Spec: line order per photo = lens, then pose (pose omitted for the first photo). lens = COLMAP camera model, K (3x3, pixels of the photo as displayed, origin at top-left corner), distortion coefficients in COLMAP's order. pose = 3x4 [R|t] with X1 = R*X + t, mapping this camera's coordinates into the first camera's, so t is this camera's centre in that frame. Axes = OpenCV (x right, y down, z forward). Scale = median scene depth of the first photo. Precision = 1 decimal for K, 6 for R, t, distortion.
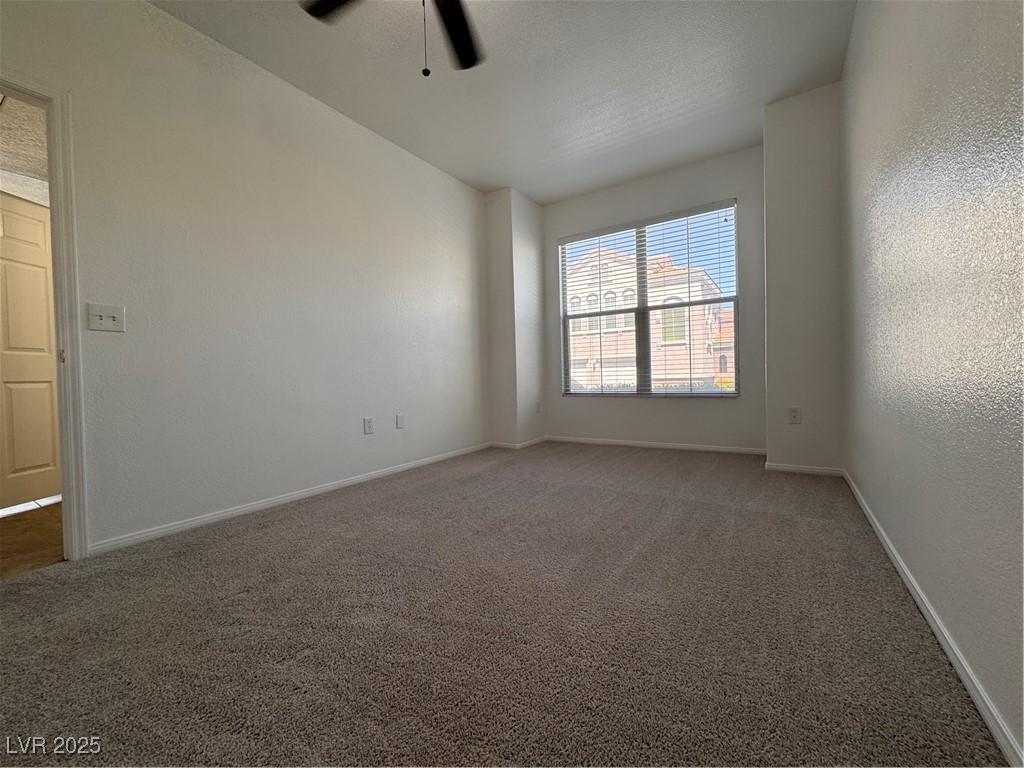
lens RADIAL K [[411.2, 0, 512.0], [0, 411.2, 384.0], [0, 0, 1]] dist [-0.001010, -0.000178]
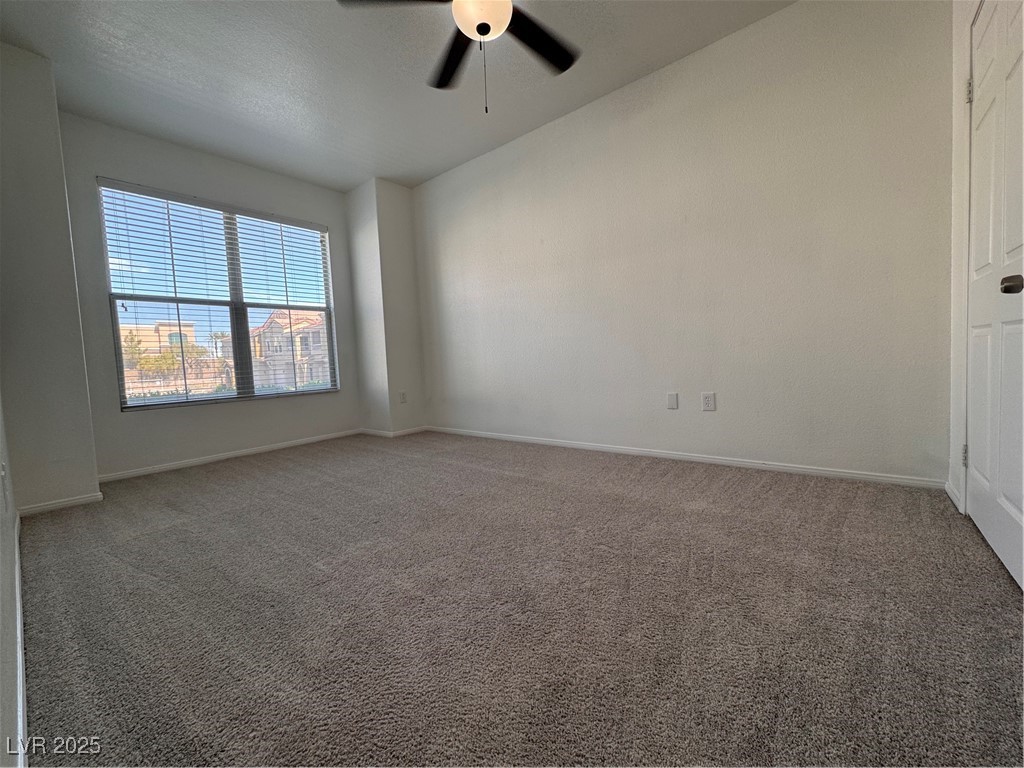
lens RADIAL K [[411.2, 0, 512.0], [0, 411.2, 384.0], [0, 0, 1]] dist [-0.001010, -0.000178]
pose [[0.106418, -0.036766, 0.993642, -0.532269], [0.067088, 0.997304, 0.029716, 0.007908], [-0.992056, 0.063499, 0.108598, 0.312040]]
